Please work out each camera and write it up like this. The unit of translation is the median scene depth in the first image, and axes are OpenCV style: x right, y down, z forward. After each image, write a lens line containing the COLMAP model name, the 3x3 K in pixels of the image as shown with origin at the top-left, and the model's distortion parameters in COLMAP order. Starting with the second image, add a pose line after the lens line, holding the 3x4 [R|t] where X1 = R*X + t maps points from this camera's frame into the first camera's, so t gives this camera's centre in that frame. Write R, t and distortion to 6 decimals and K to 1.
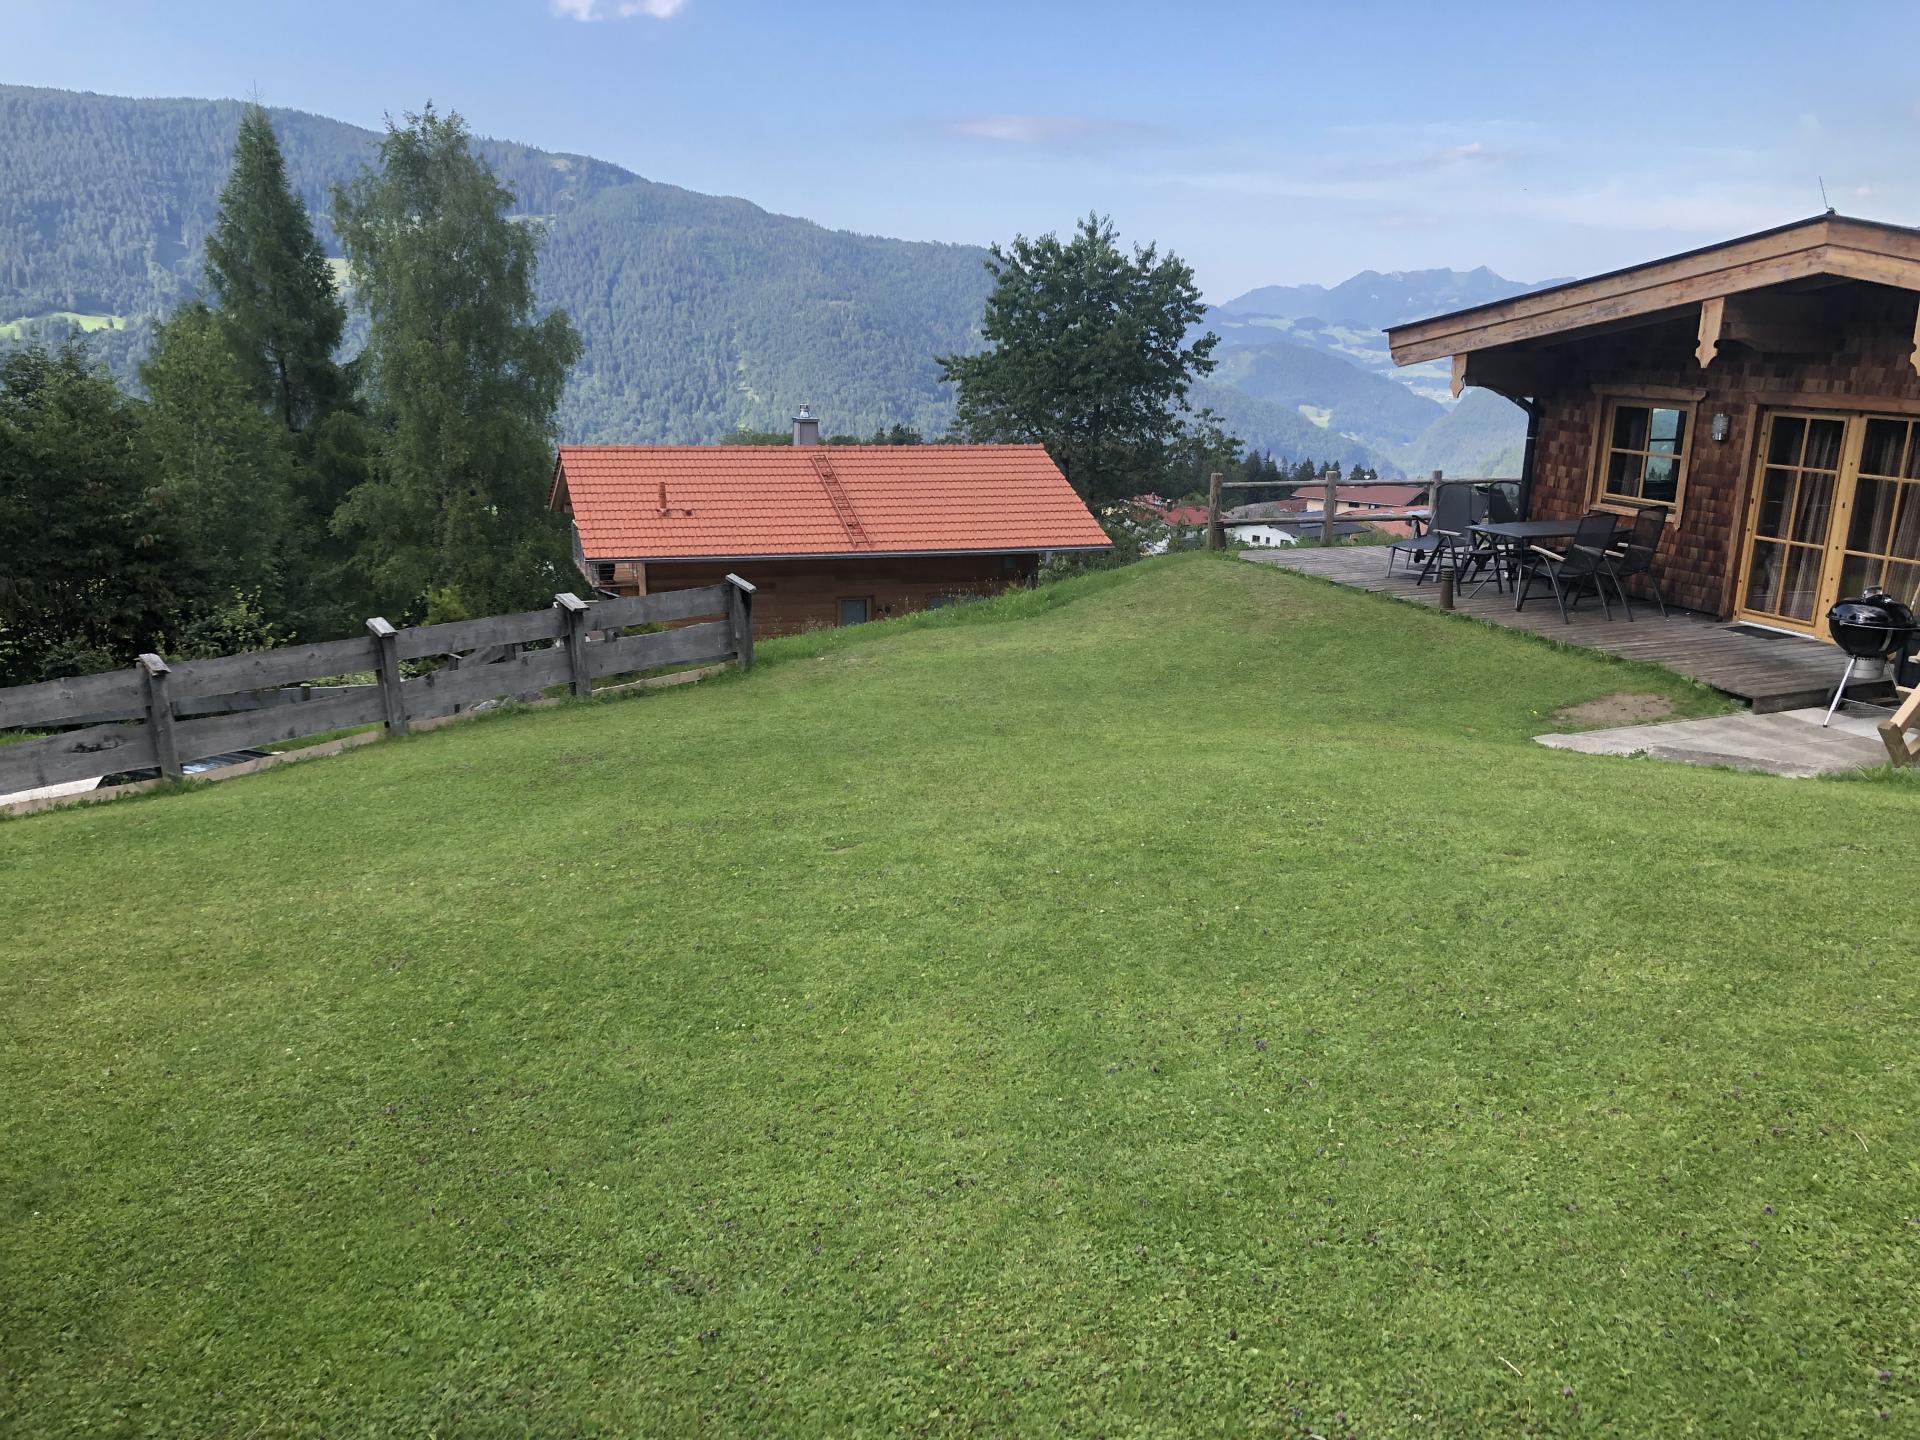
lens RADIAL K [[1564.7, 0, 958.9], [0, 1564.7, 738.9], [0, 0, 1]] dist [0.010615, 0.001900]
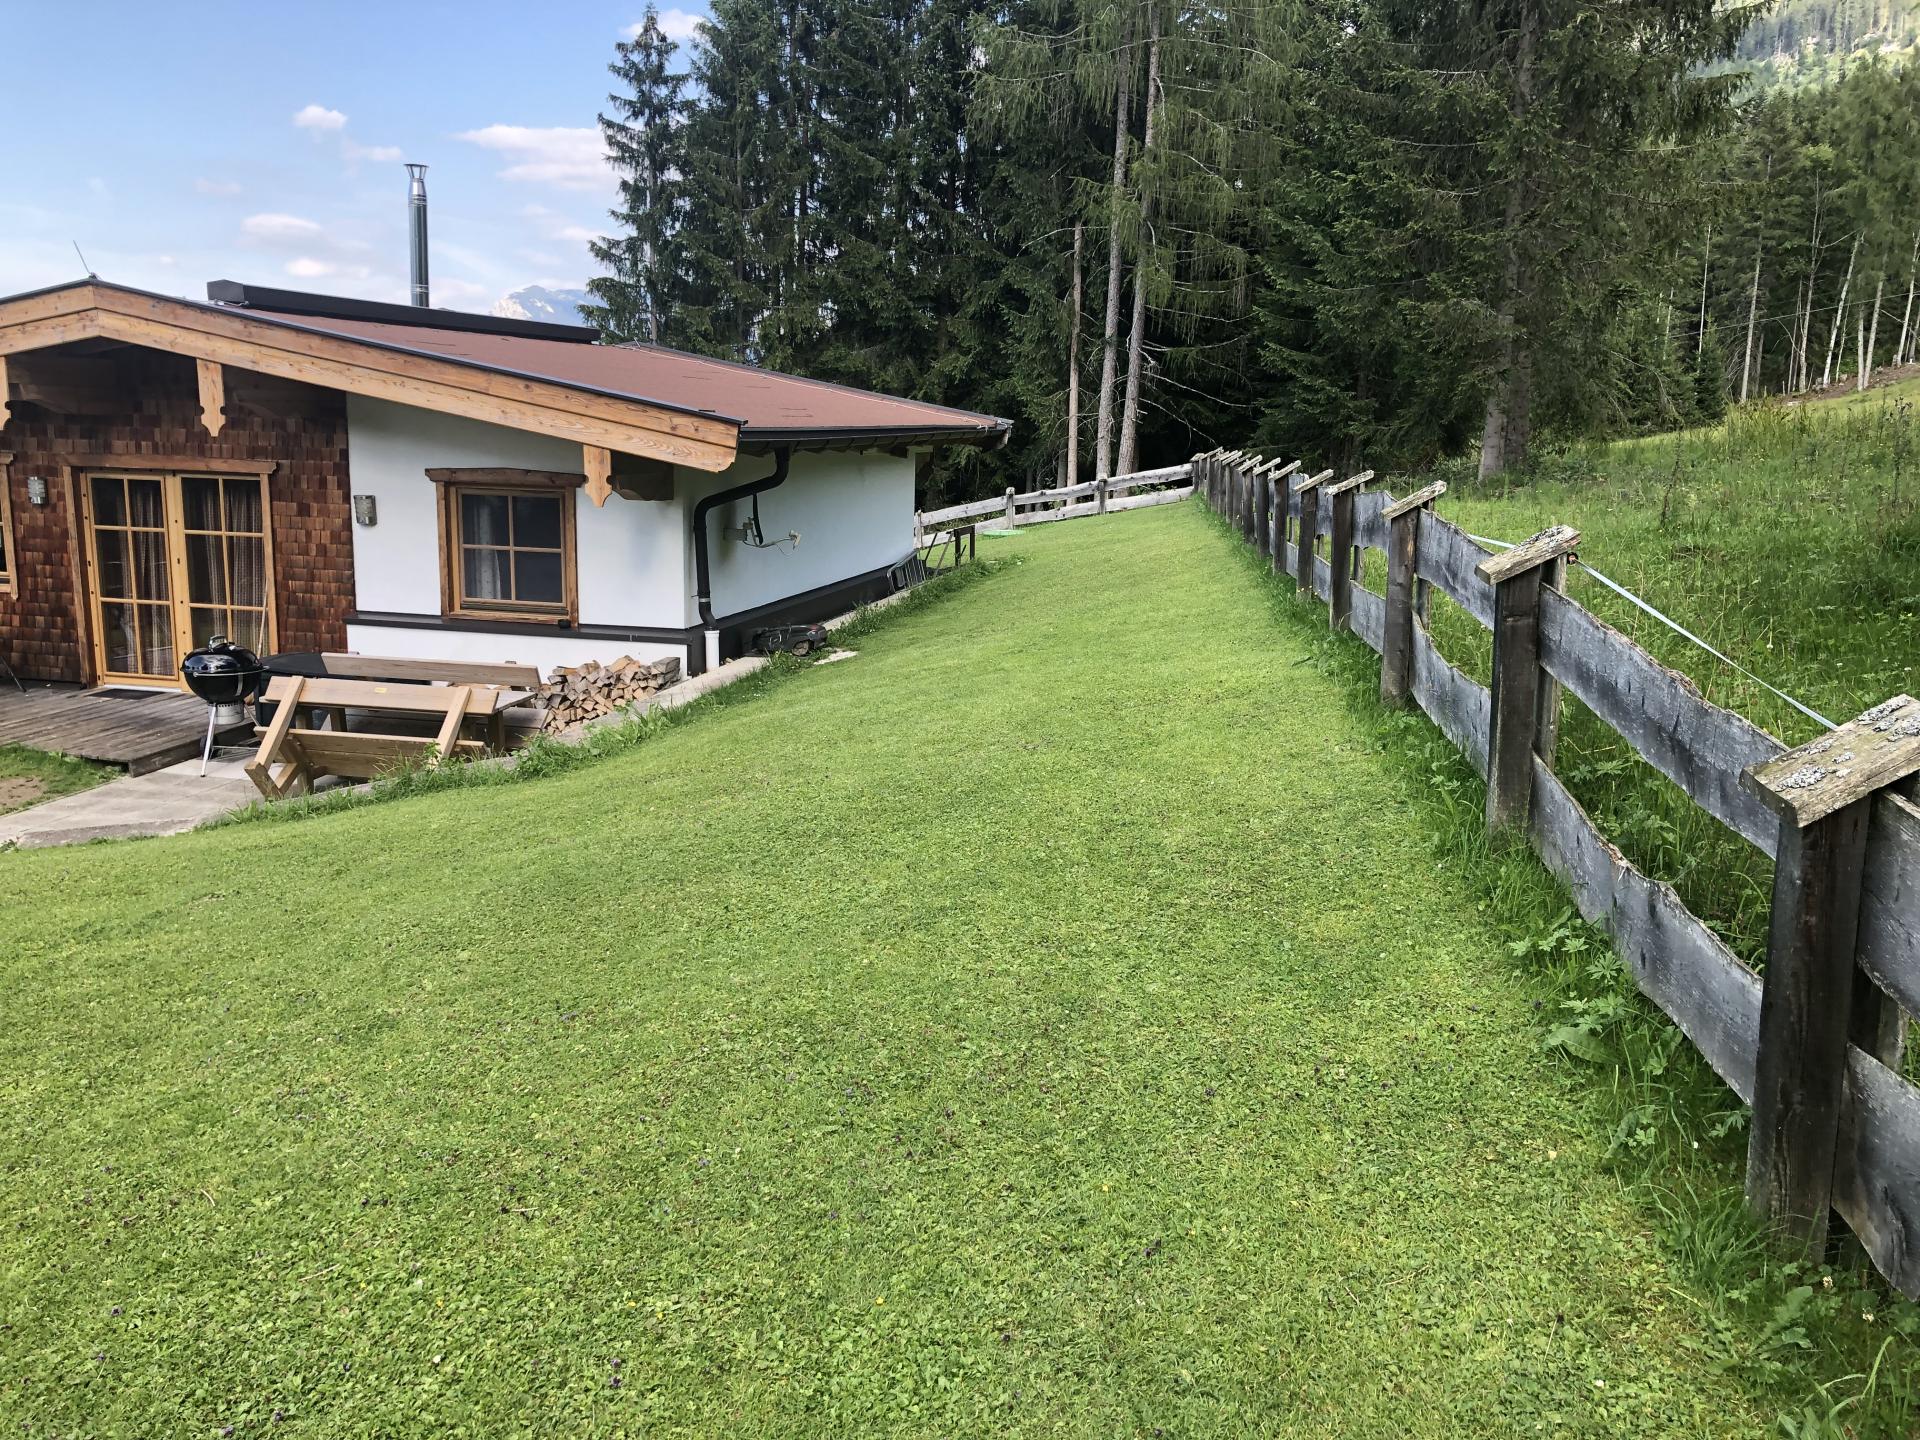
lens RADIAL K [[1573.1, 0, 947.2], [0, 1573.1, 717.8], [0, 0, 1]] dist [0.014539, -0.000445]
pose [[0.586376, -0.160212, 0.794037, 0.025043], [0.198732, 0.978740, 0.050721, -0.001024], [-0.785283, 0.128059, 0.605749, -0.008216]]
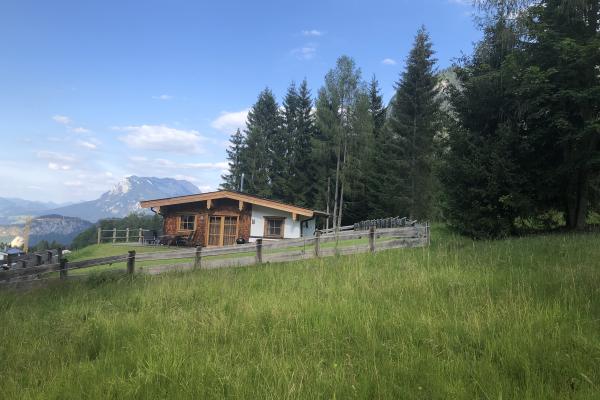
lens RADIAL K [[476.9, 0, 300.0], [0, 476.9, 200.0], [0, 0, 1]] dist [0.142437, -0.000325]
pose [[0.522447, 0.043230, 0.851575, -1.267350], [0.178094, 0.971154, -0.158562, 0.151760], [-0.833866, 0.234501, 0.499677, -0.468026]]
